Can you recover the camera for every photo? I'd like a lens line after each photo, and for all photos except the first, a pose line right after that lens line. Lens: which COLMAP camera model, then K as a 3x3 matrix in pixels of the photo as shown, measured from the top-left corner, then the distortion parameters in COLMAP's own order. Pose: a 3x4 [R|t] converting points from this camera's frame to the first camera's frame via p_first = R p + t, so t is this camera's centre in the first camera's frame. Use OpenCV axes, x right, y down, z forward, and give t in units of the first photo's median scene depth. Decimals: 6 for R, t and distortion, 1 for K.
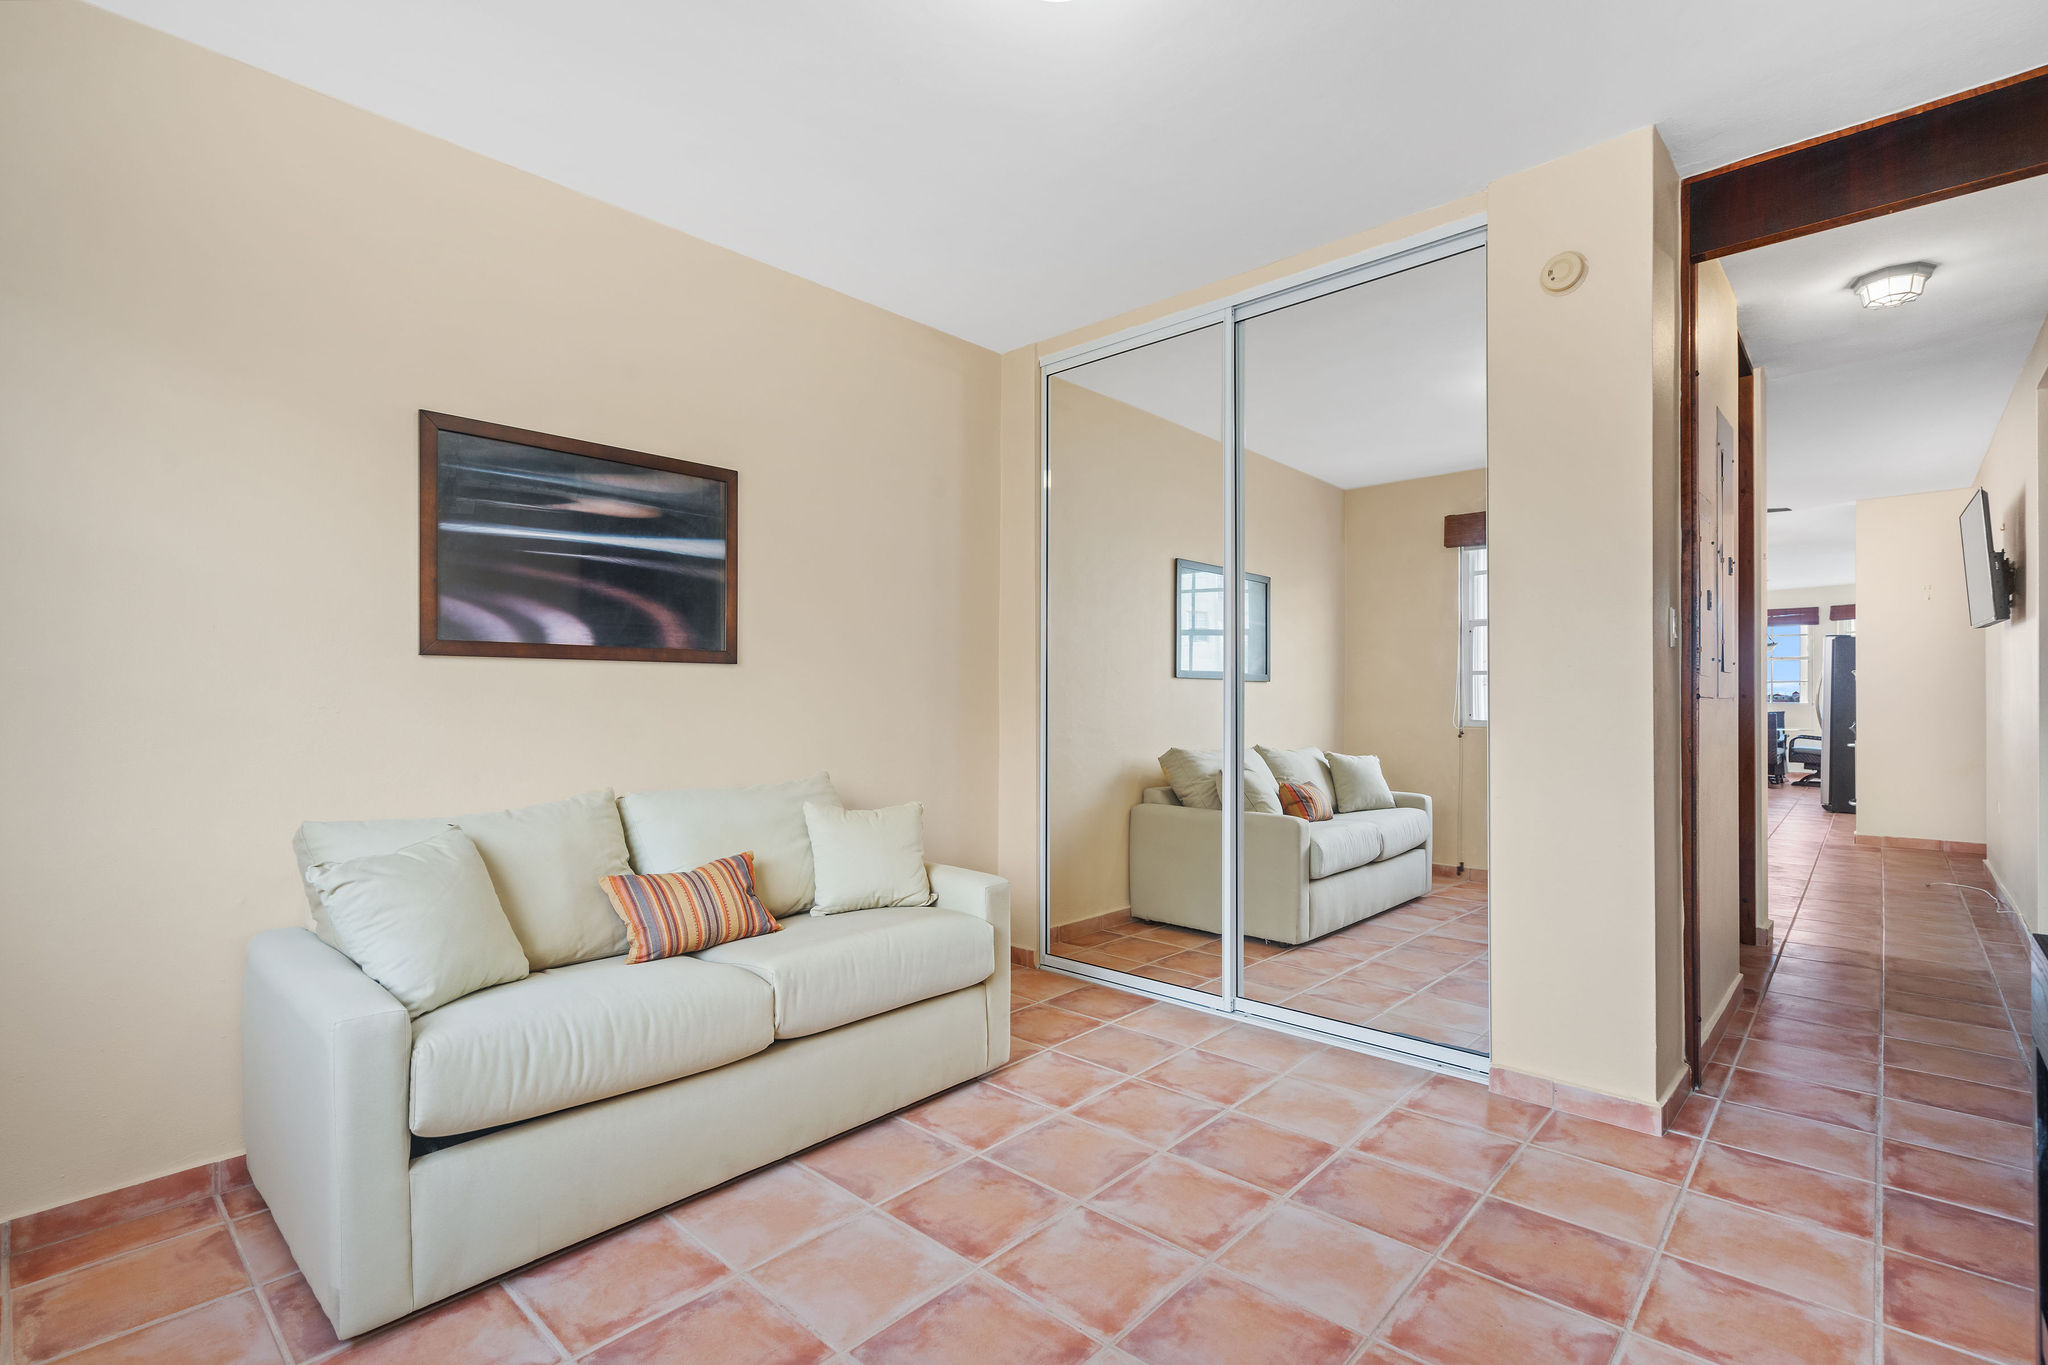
lens RADIAL K [[940.7, 0, 1012.9], [0, 940.7, 695.0], [0, 0, 1]] dist [0.000040, -0.000021]
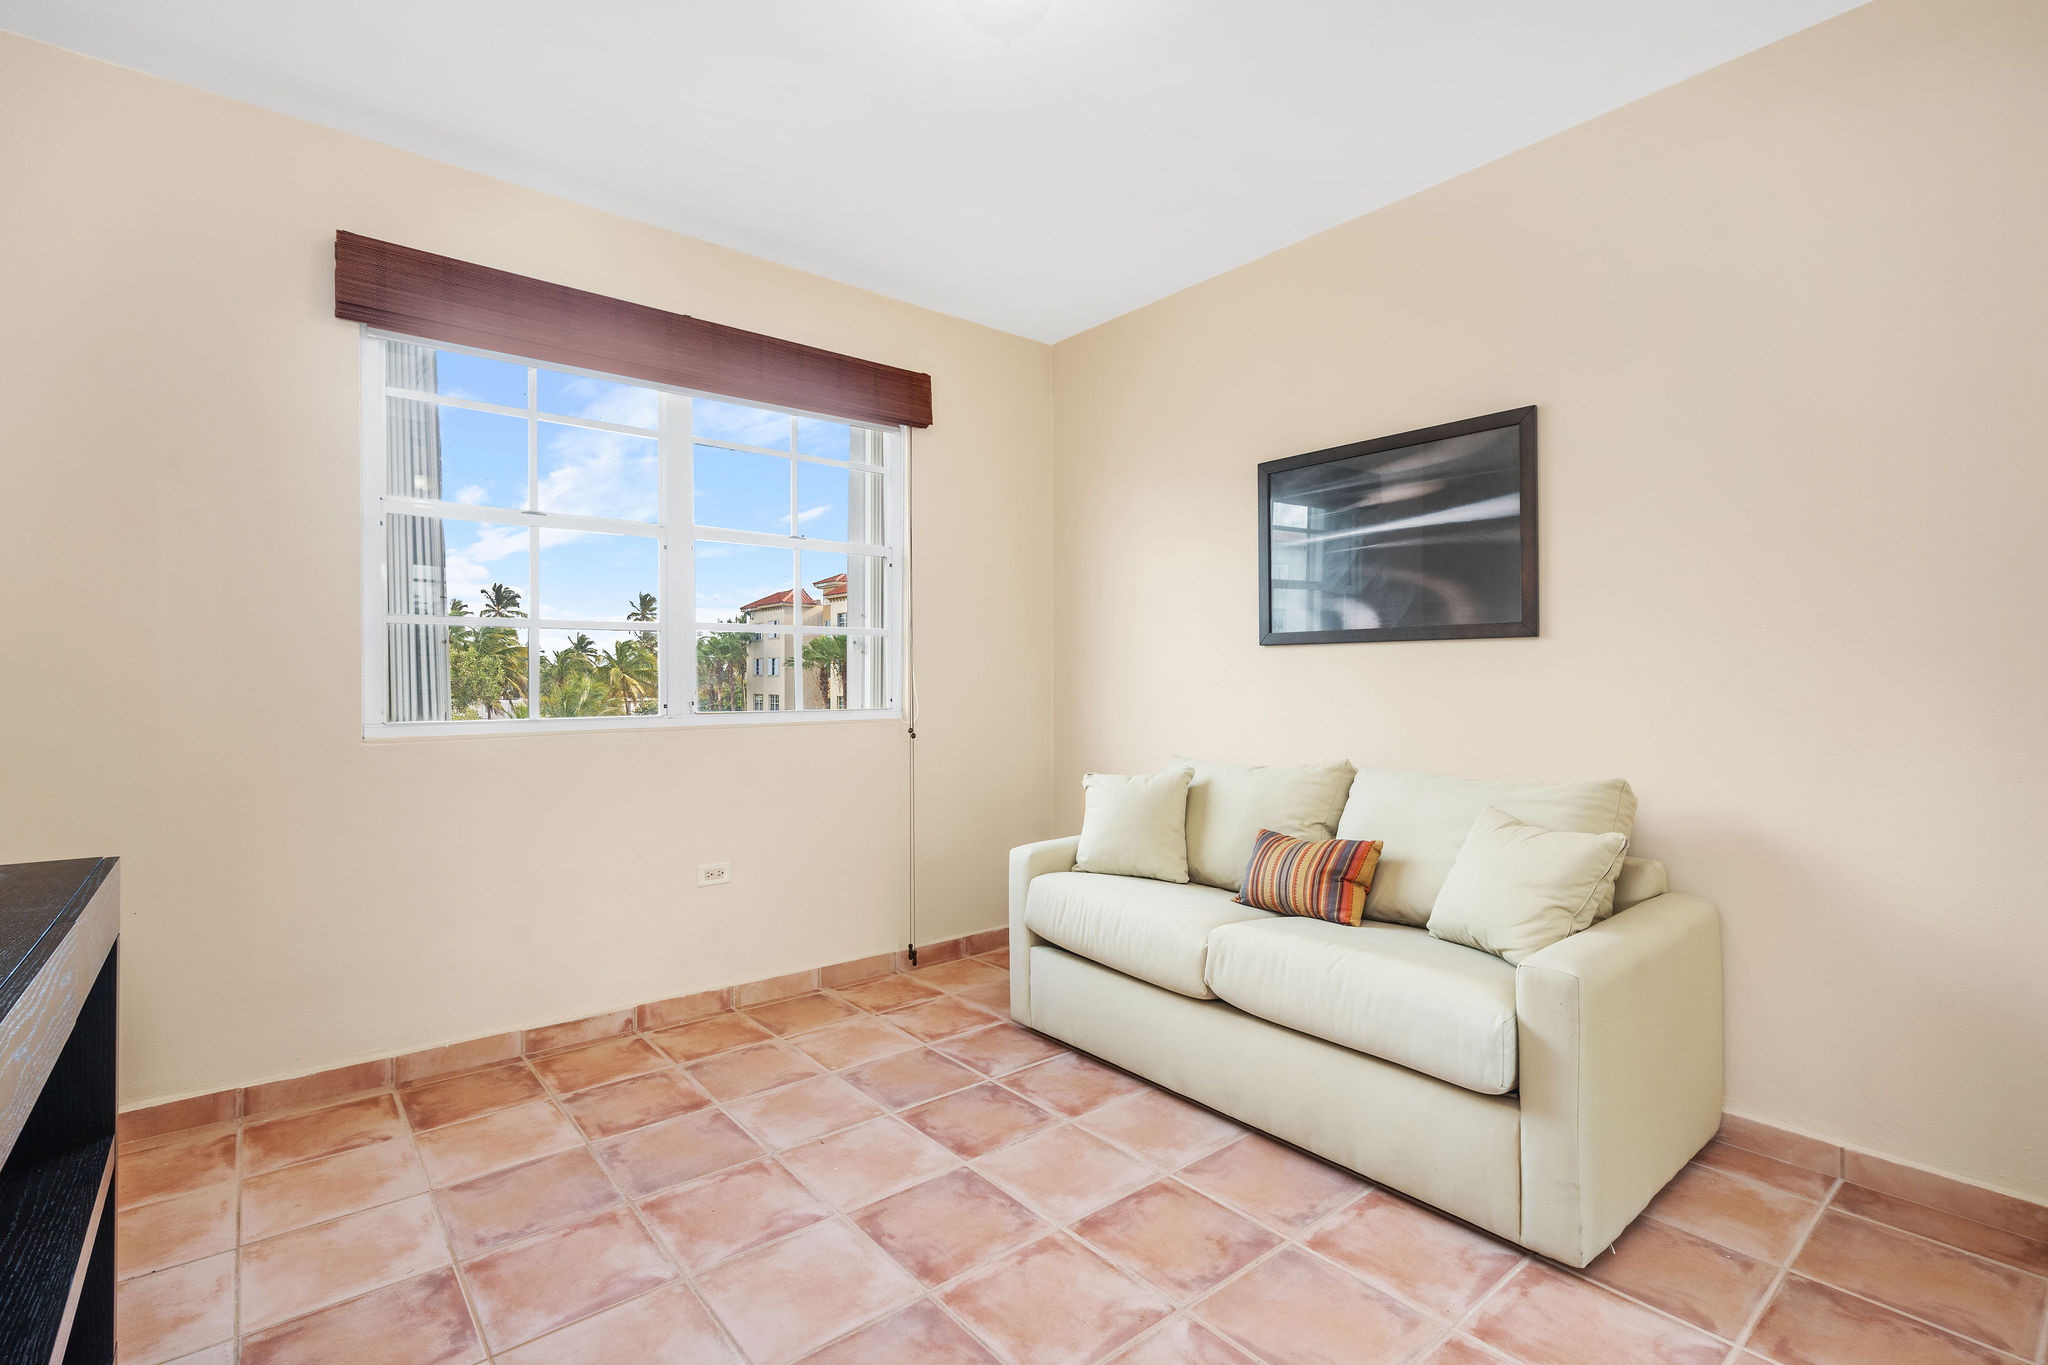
lens RADIAL K [[940.7, 0, 1013.9], [0, 940.7, 676.9], [0, 0, 1]] dist [0.000040, -0.000021]
pose [[-0.139530, -0.000516, -0.990218, 0.797193], [0.003741, 0.999992, -0.001048, 0.002748], [0.990211, -0.003850, -0.139527, 0.877450]]
